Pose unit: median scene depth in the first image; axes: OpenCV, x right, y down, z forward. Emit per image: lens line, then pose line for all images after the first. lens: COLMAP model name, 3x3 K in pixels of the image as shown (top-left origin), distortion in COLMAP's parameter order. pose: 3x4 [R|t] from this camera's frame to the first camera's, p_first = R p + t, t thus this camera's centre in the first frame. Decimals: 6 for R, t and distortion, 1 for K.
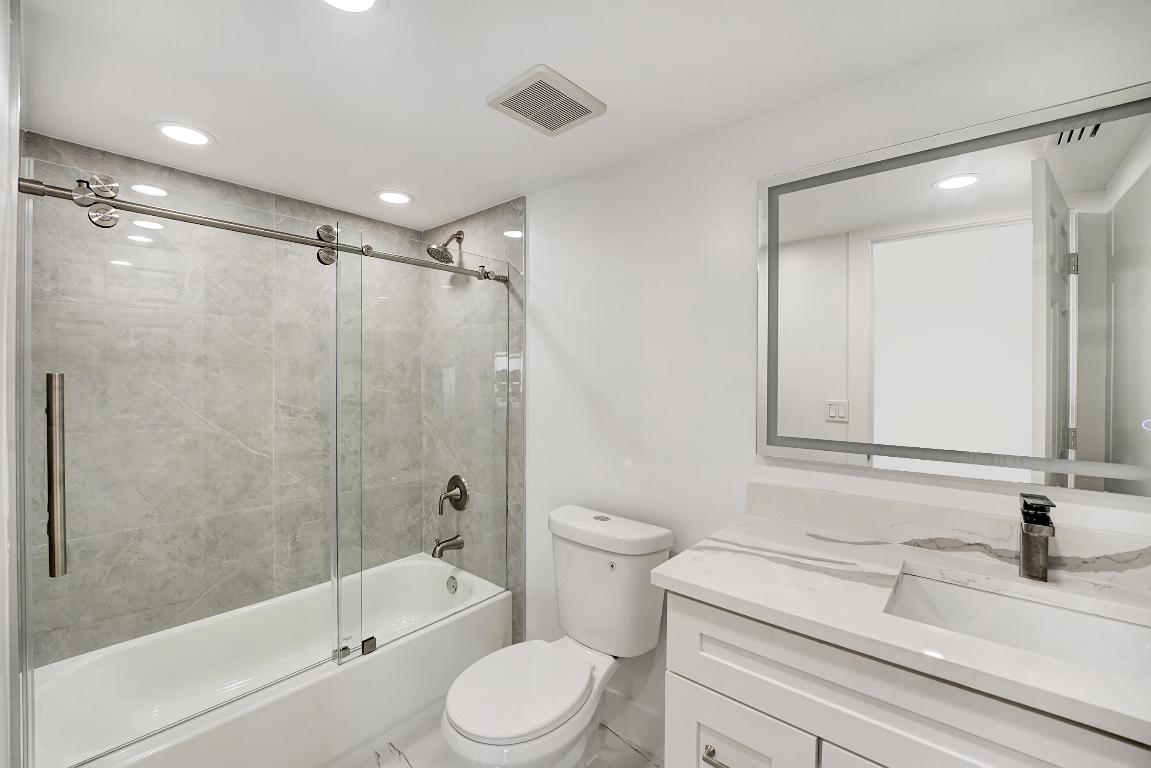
lens RADIAL K [[481.8, 0, 569.4], [0, 481.8, 389.1], [0, 0, 1]] dist [-0.024527, -0.000115]
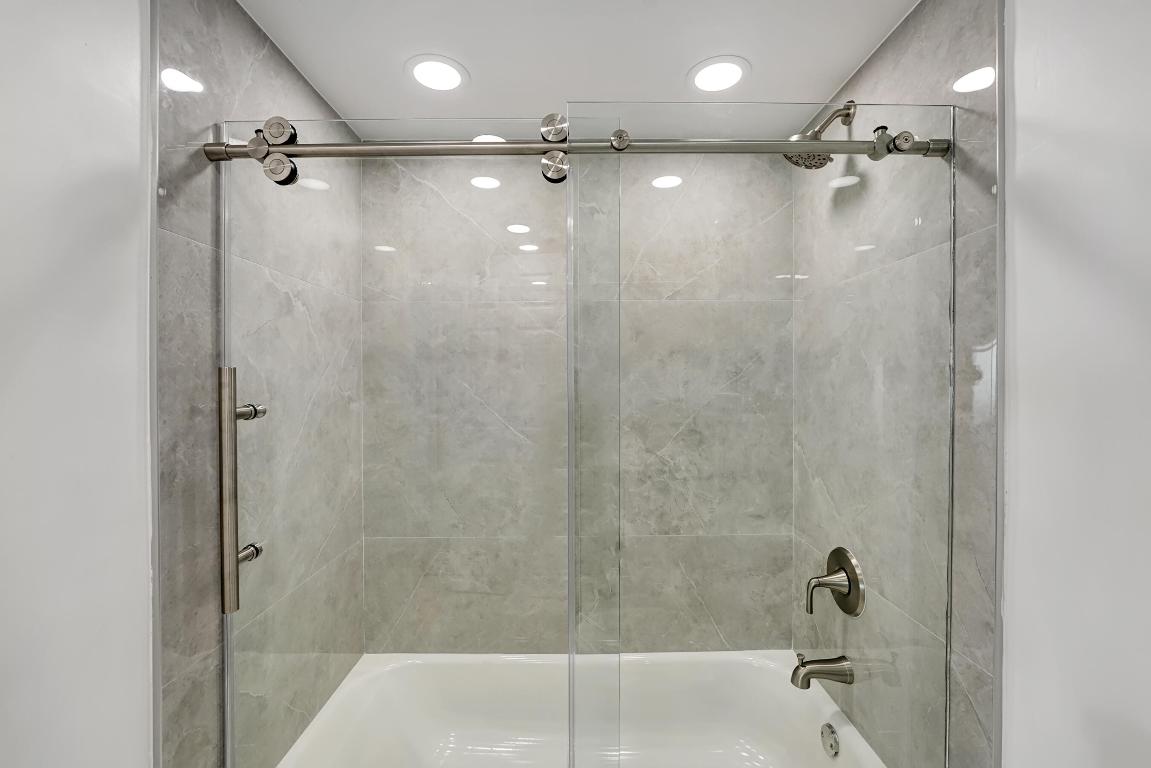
lens RADIAL K [[480.7, 0, 574.2], [0, 480.7, 386.1], [0, 0, 1]] dist [-0.015706, 0.000217]
pose [[0.661161, 0.003251, -0.750237, -0.029437], [-0.010706, 0.999930, -0.005102, -0.001543], [0.750168, 0.011405, 0.661149, 0.435307]]
